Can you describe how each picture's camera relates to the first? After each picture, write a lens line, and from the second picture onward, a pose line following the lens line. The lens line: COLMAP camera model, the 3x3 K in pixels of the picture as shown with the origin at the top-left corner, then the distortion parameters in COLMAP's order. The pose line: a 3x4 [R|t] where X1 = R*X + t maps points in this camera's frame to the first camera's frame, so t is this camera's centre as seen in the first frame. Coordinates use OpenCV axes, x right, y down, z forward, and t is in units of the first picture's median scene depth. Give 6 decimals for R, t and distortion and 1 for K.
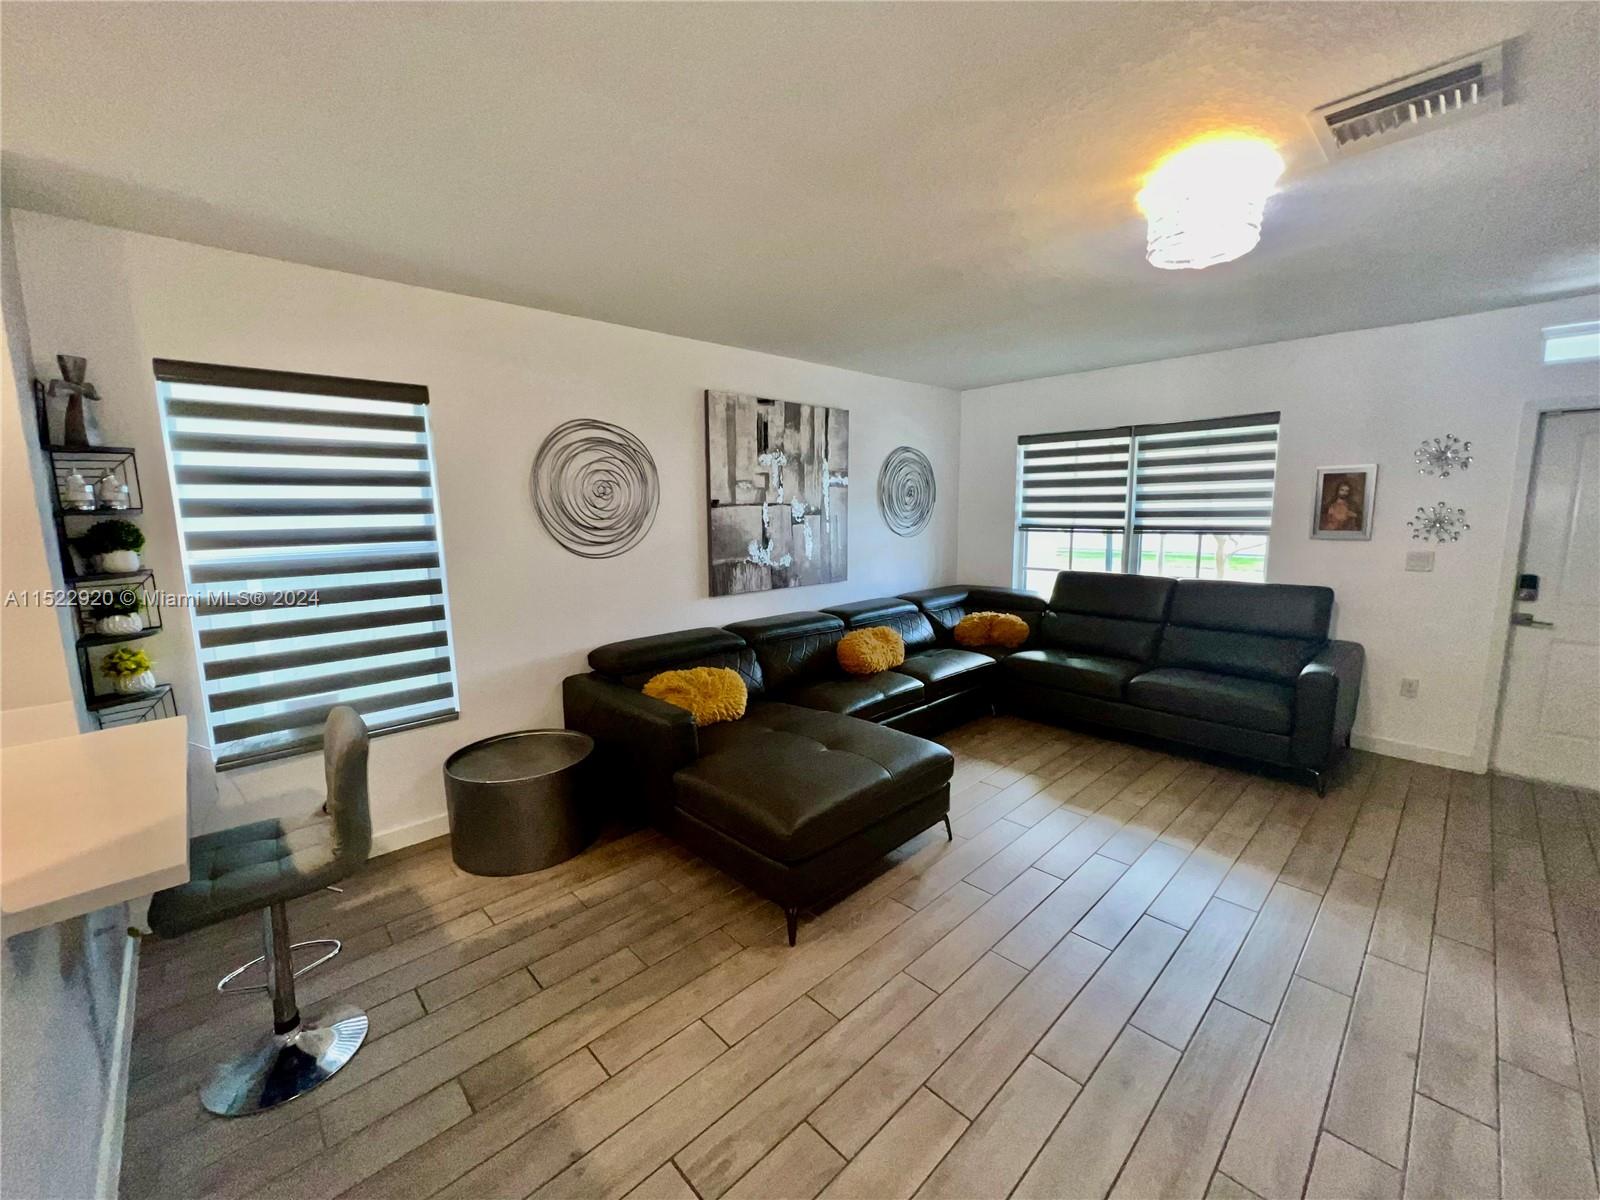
lens RADIAL K [[644.5, 0, 800.0], [0, 644.5, 600.0], [0, 0, 1]] dist [0.000755, 0.000188]
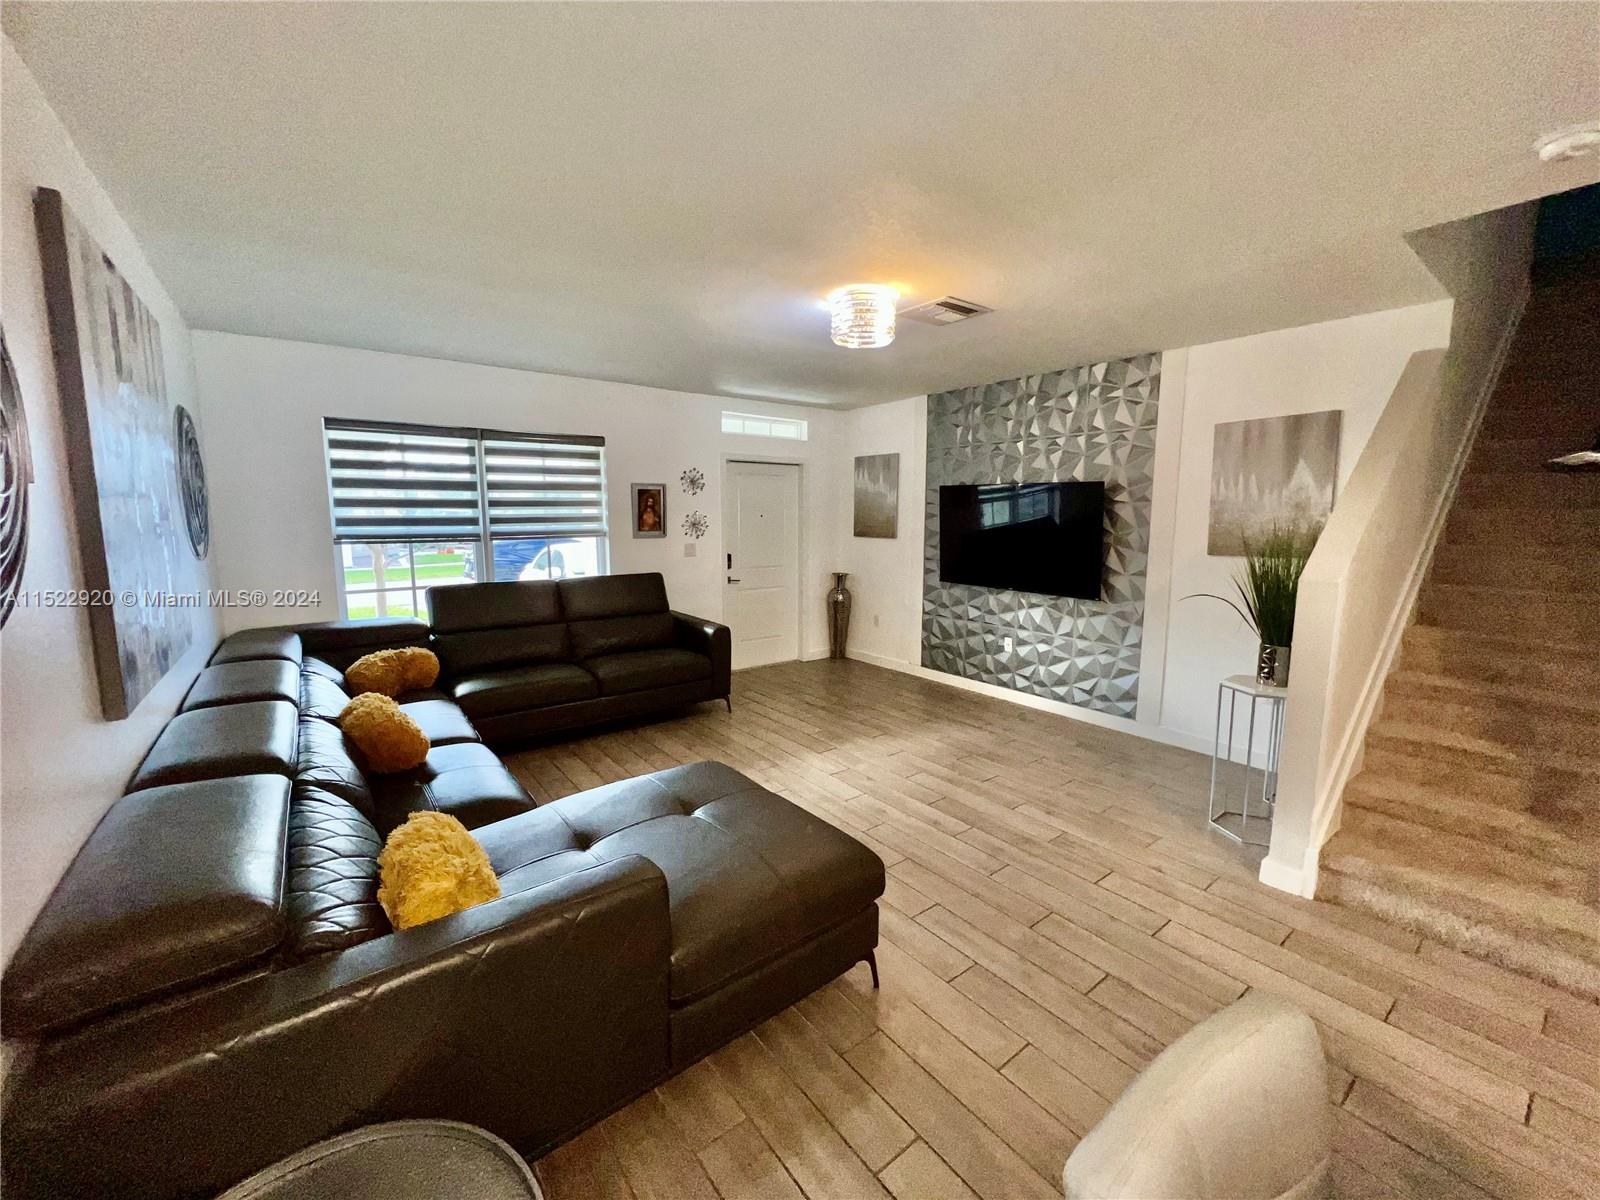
lens RADIAL K [[640.8, 0, 803.2], [0, 640.8, 597.0], [0, 0, 1]] dist [-0.001663, 0.000129]
pose [[0.105743, -0.115693, 0.987640, -0.485473], [0.144154, 0.984501, 0.099891, -0.059333], [-0.983889, 0.131810, 0.120782, 0.532622]]
